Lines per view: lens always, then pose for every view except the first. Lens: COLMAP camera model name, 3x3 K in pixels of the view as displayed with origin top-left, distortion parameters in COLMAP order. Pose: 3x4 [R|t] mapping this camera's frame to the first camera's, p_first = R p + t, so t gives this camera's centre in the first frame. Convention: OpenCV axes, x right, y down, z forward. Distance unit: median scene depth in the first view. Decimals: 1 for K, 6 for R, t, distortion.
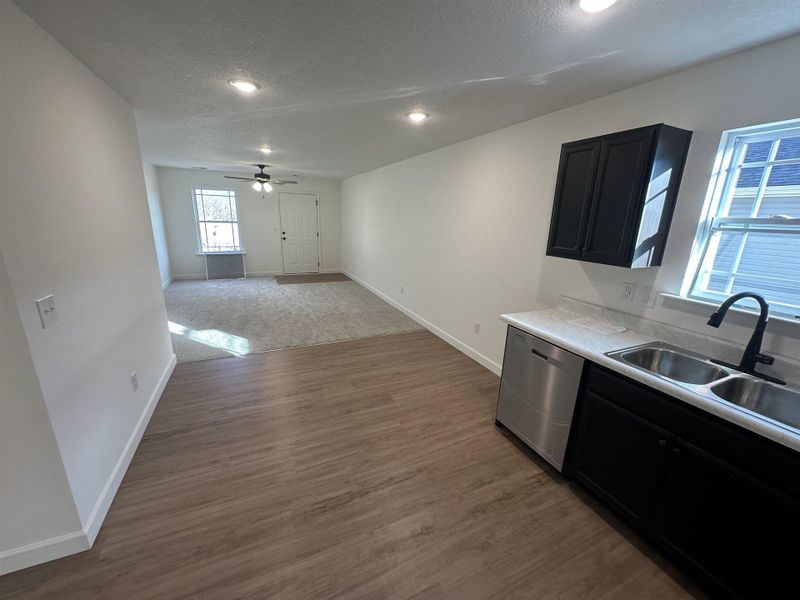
lens RADIAL K [[319.7, 0, 400.0], [0, 319.7, 300.0], [0, 0, 1]] dist [0.000864, -0.000087]
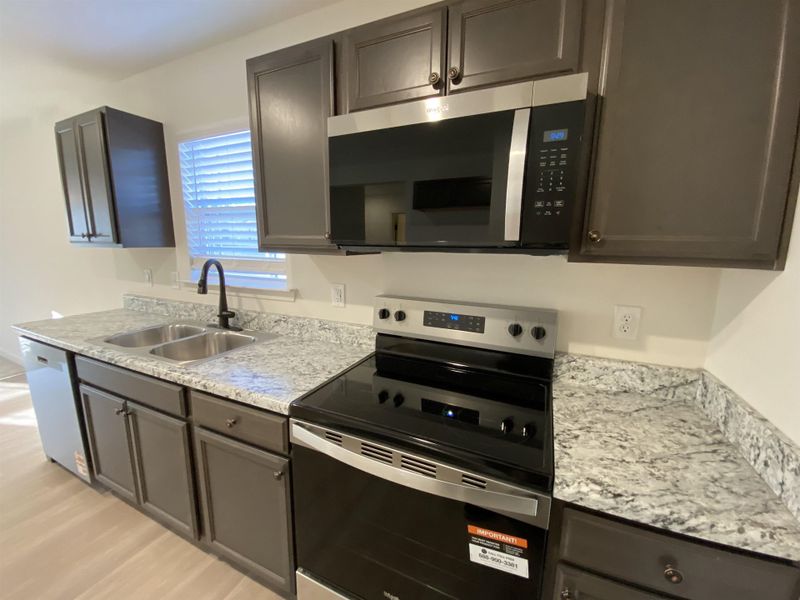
lens RADIAL K [[319.7, 0, 400.0], [0, 319.7, 300.0], [0, 0, 1]] dist [0.000864, -0.000087]
pose [[0.753080, -0.138772, 0.643128, 0.660417], [0.181231, 0.983441, -0.000012, 0.189604], [-0.632476, 0.116564, 0.765759, -0.246596]]
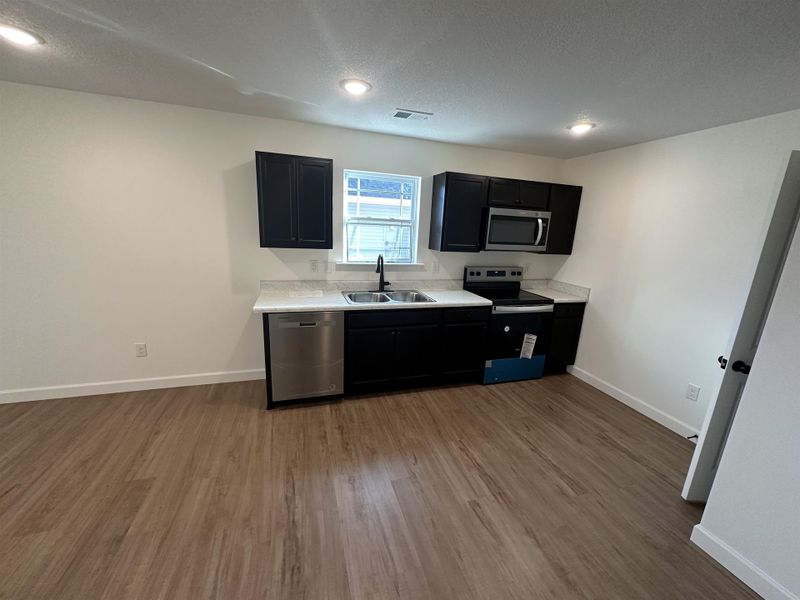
lens RADIAL K [[319.7, 0, 400.0], [0, 319.7, 300.0], [0, 0, 1]] dist [0.000864, -0.000087]
pose [[0.132942, -0.253504, 0.958155, -0.739563], [0.211372, 0.951748, 0.222481, -0.132280], [-0.968322, 0.172950, 0.180111, 0.413261]]
